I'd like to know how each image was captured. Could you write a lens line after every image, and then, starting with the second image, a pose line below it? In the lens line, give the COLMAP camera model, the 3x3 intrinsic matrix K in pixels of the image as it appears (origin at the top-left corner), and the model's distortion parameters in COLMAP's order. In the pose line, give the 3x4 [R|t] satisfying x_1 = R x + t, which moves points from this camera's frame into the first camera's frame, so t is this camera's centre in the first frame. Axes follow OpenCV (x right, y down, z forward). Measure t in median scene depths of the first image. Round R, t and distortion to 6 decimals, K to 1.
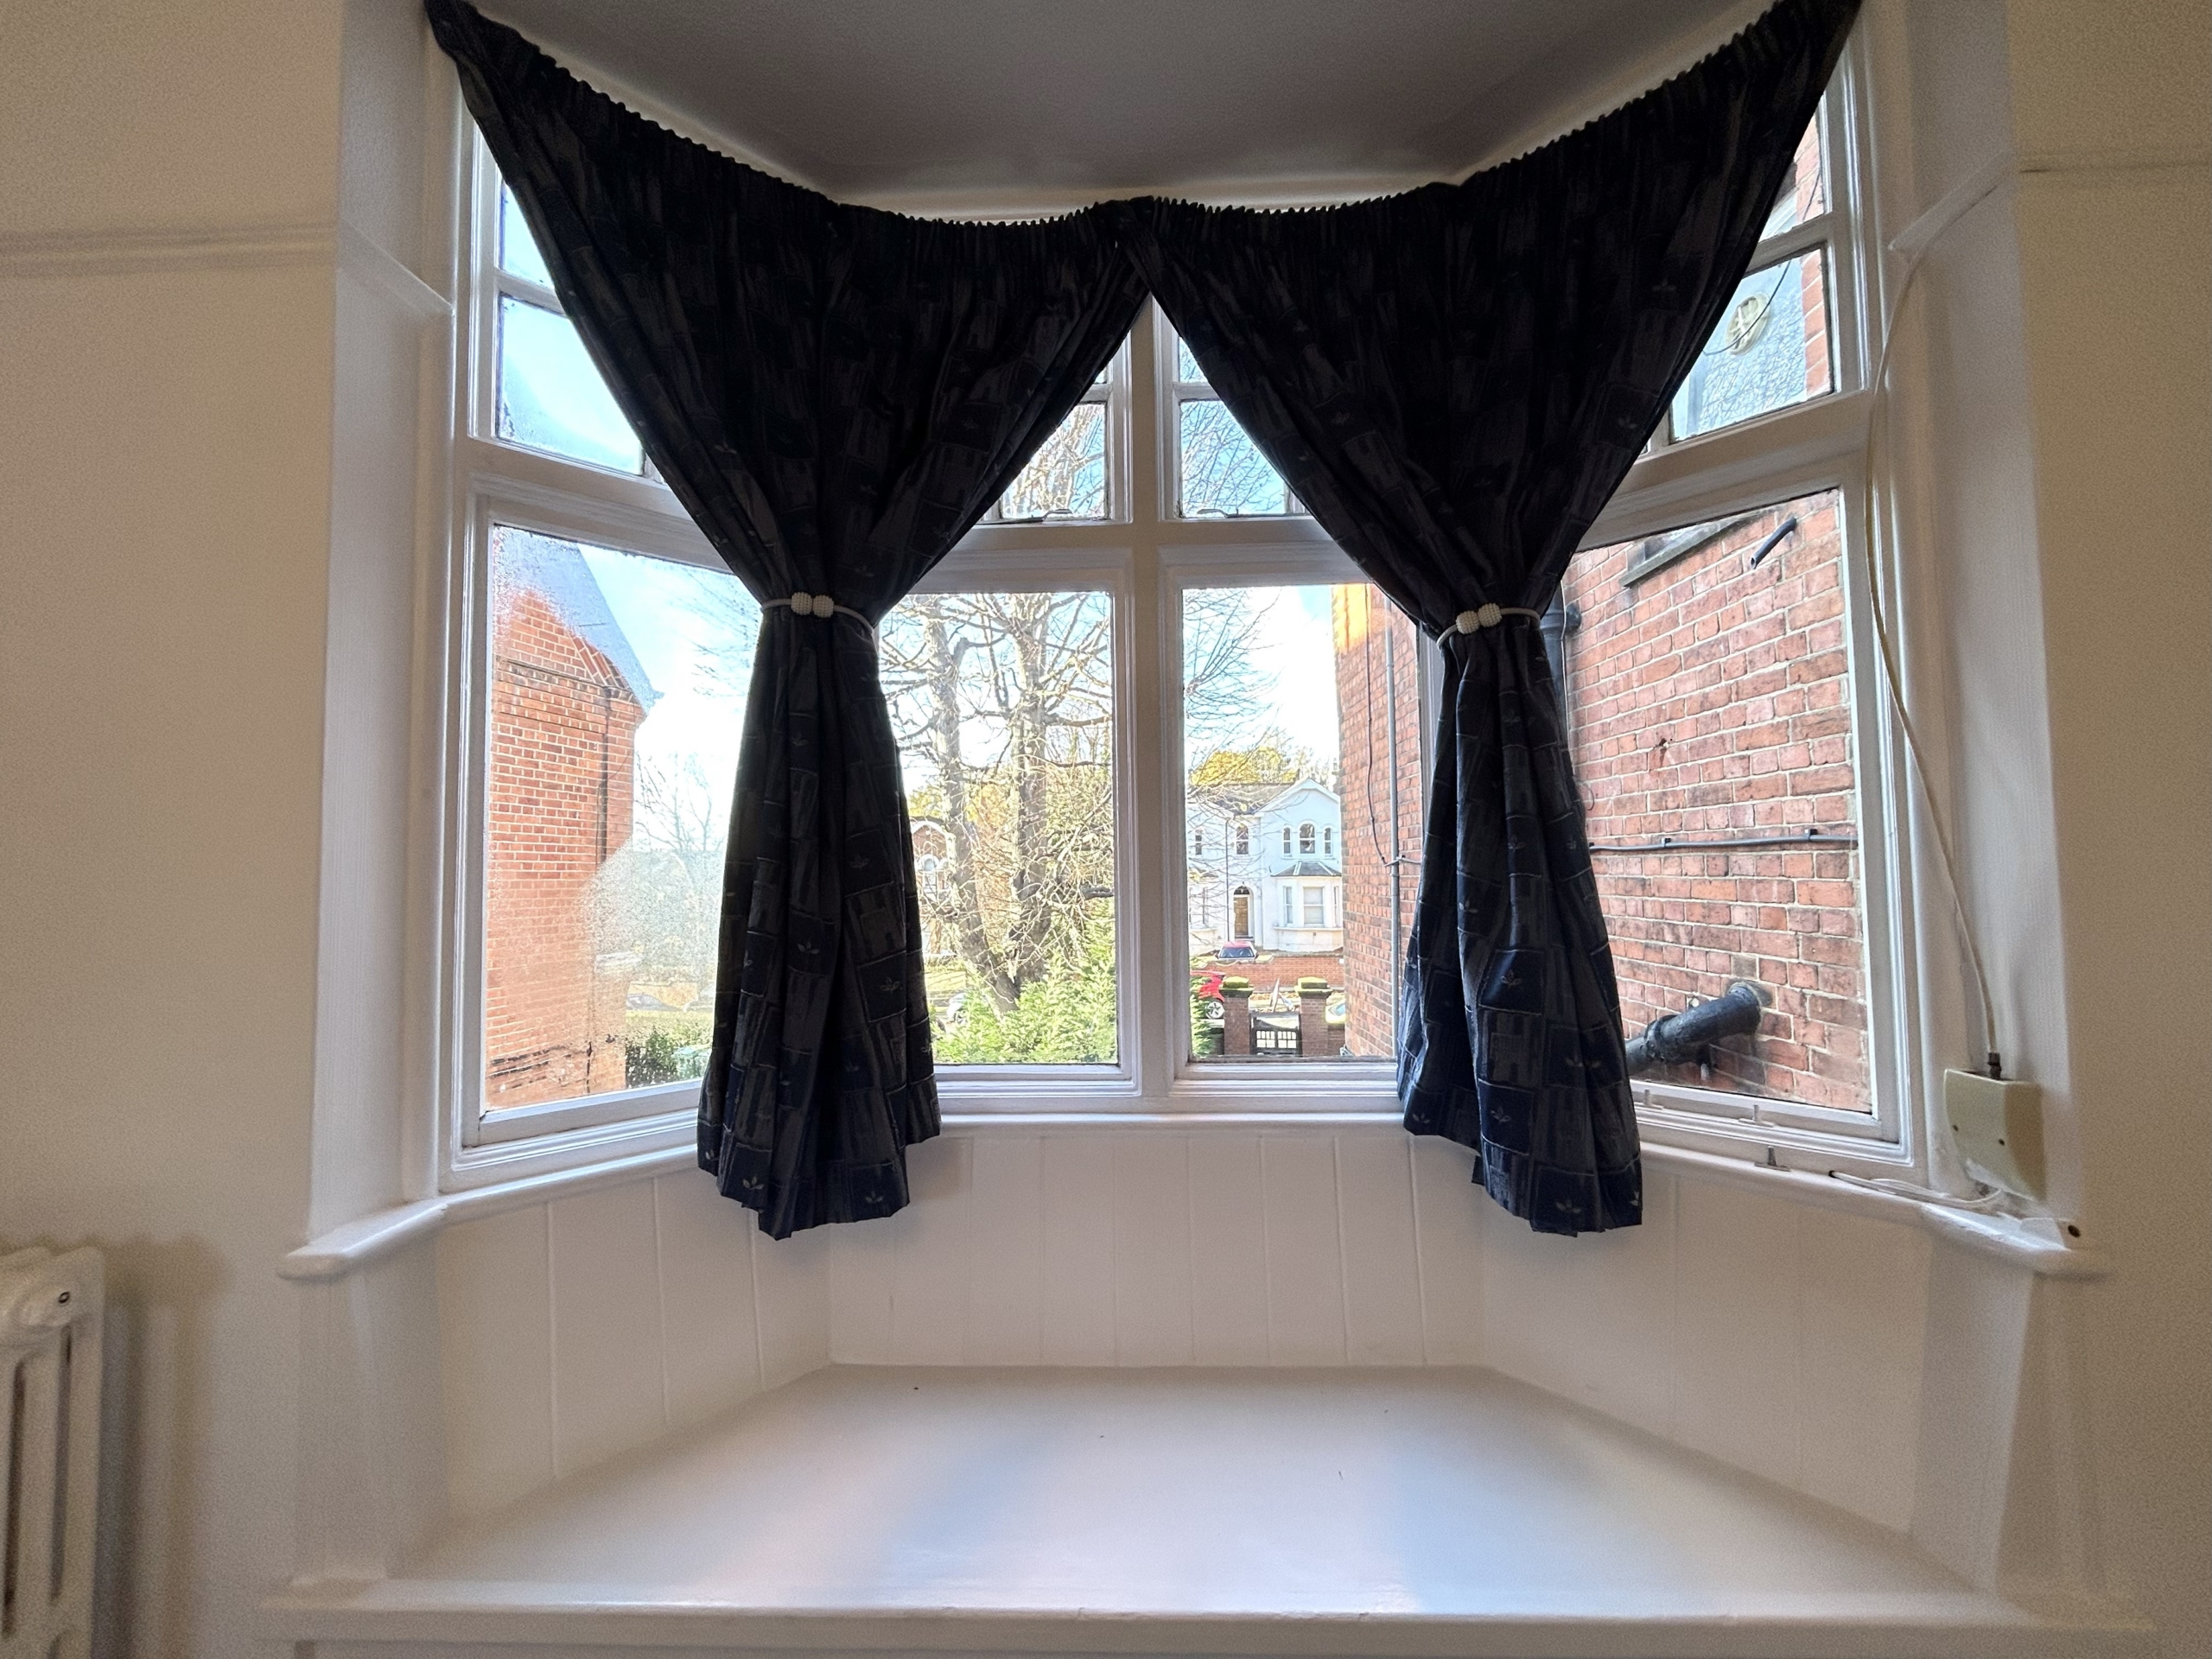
lens RADIAL K [[893.5, 0, 1103.4], [0, 893.5, 829.0], [0, 0, 1]] dist [-0.000574, 0.000211]
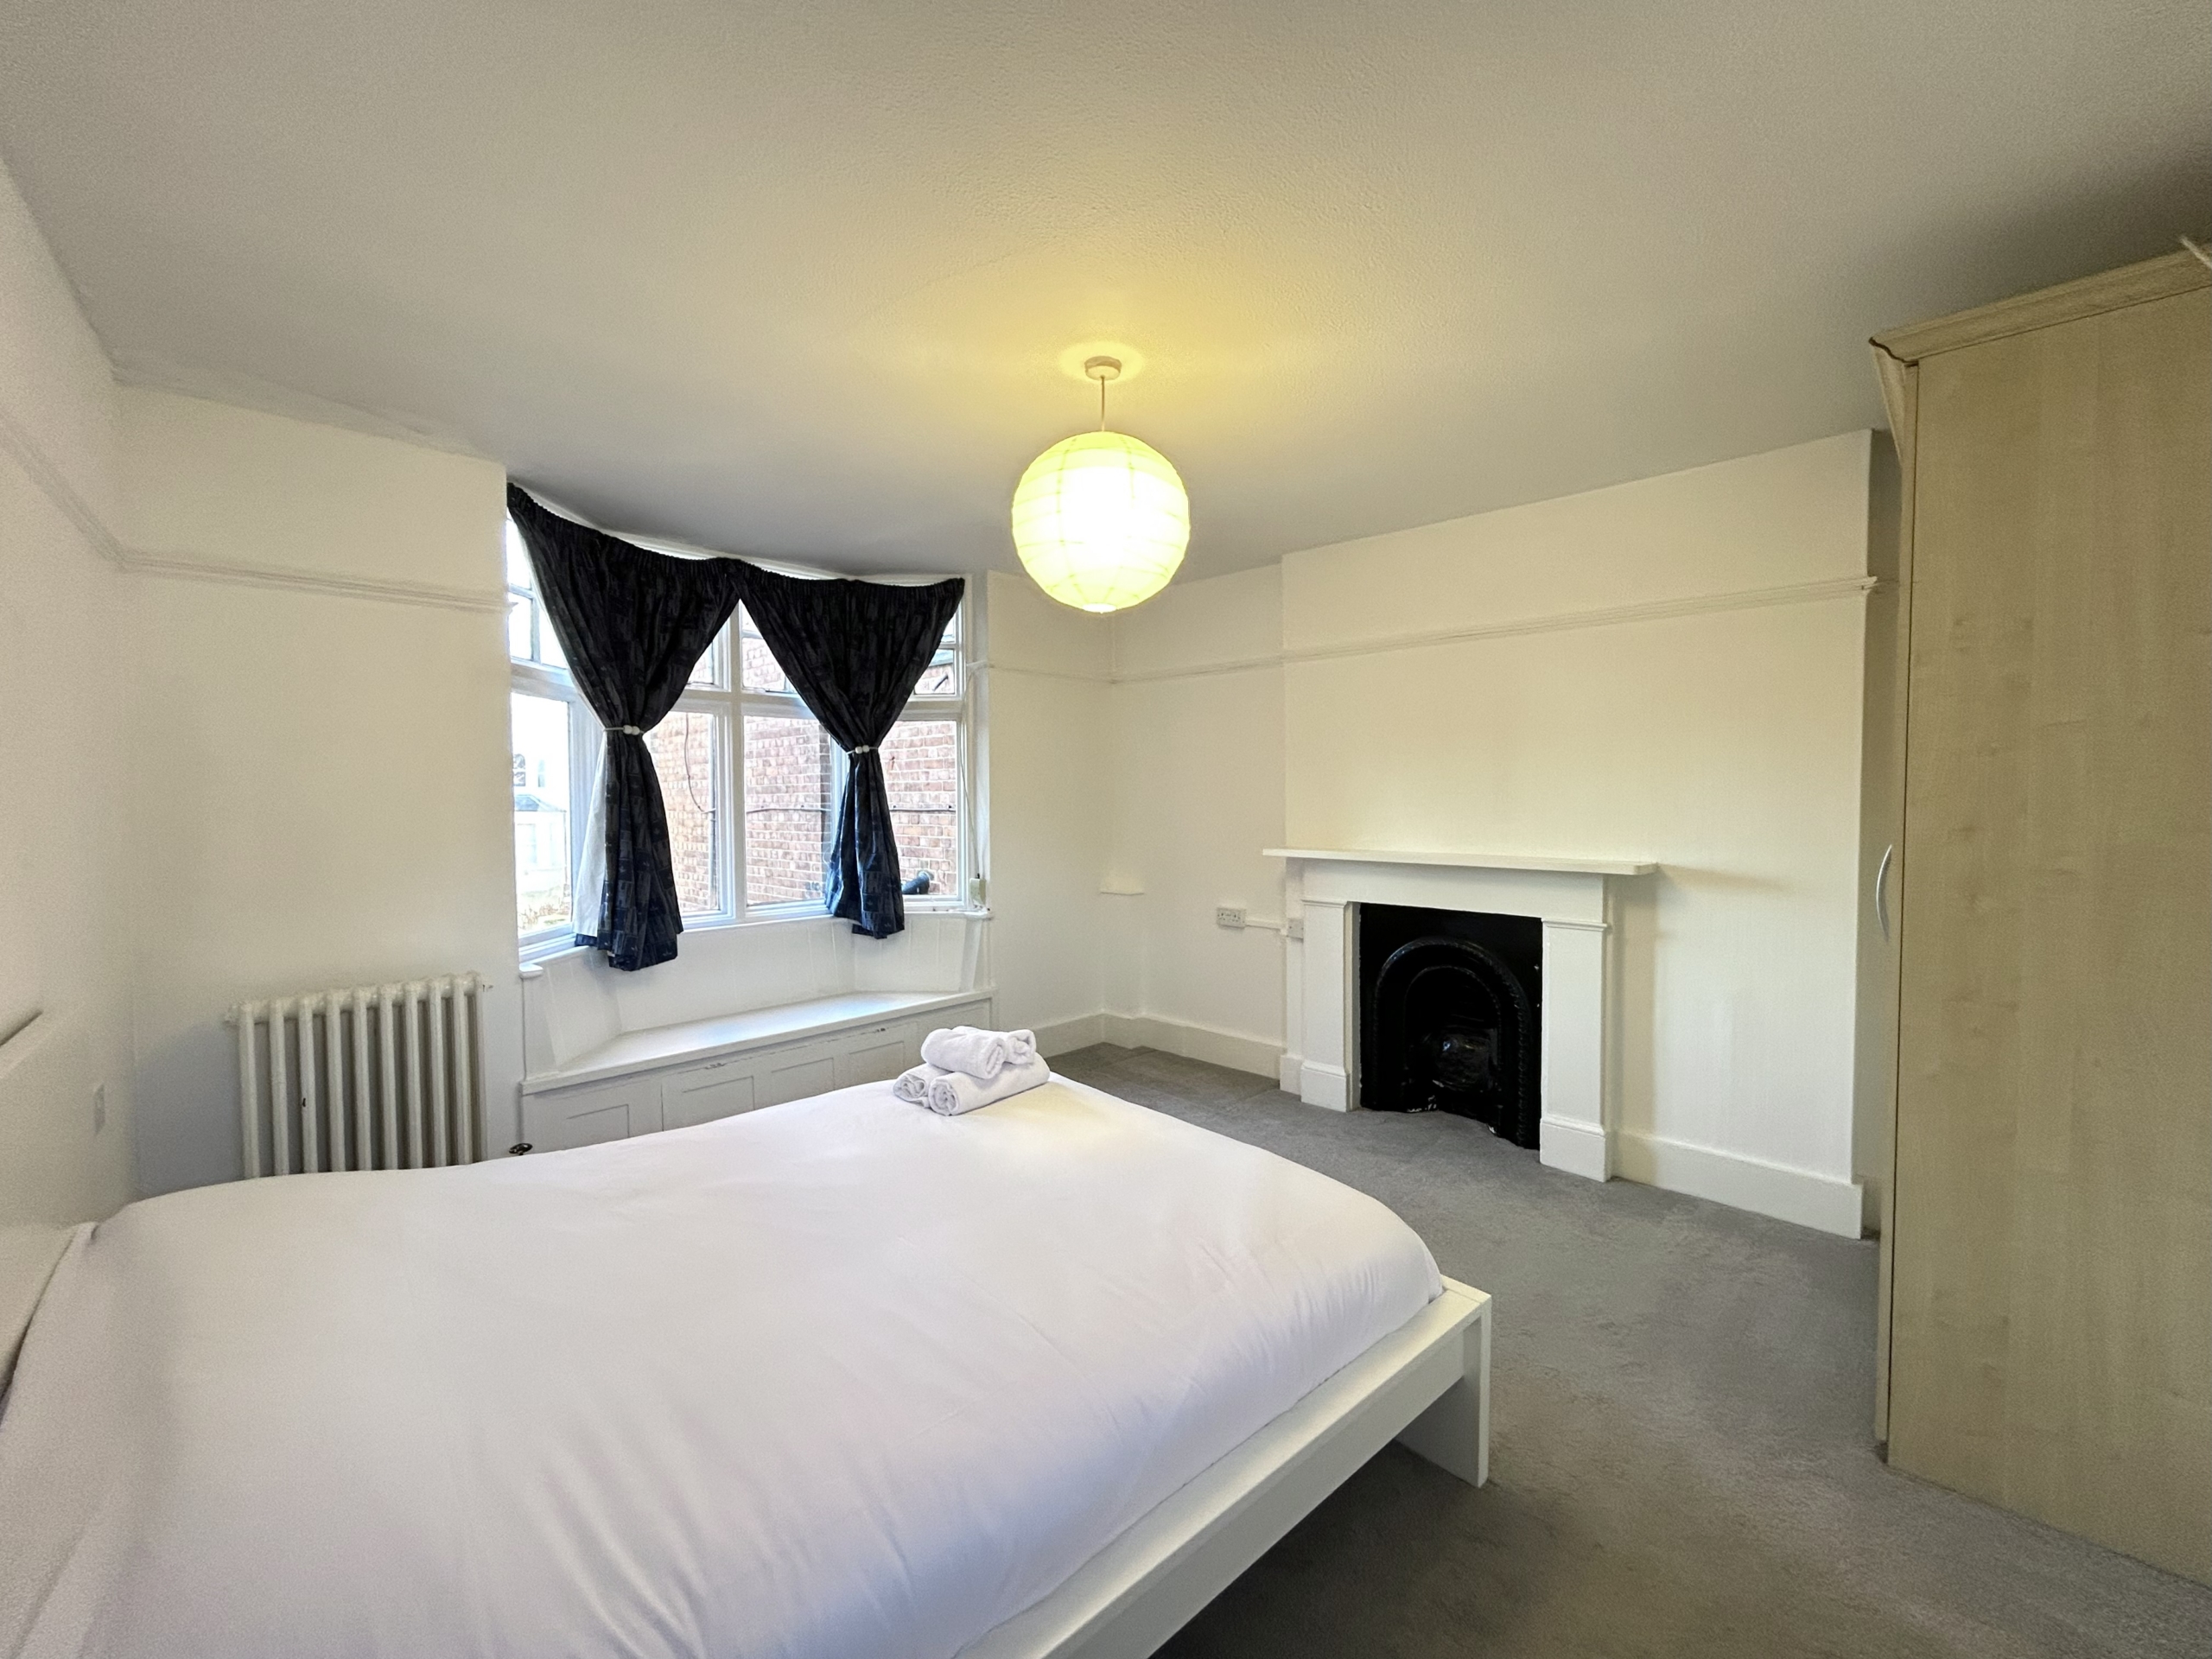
lens RADIAL K [[893.5, 0, 1103.4], [0, 893.5, 829.0], [0, 0, 1]] dist [-0.000574, 0.000211]
pose [[0.673523, -0.017013, 0.738971, -1.247470], [-0.038551, 0.997566, 0.058103, -0.162467], [-0.738160, -0.067622, 0.671228, -1.633698]]
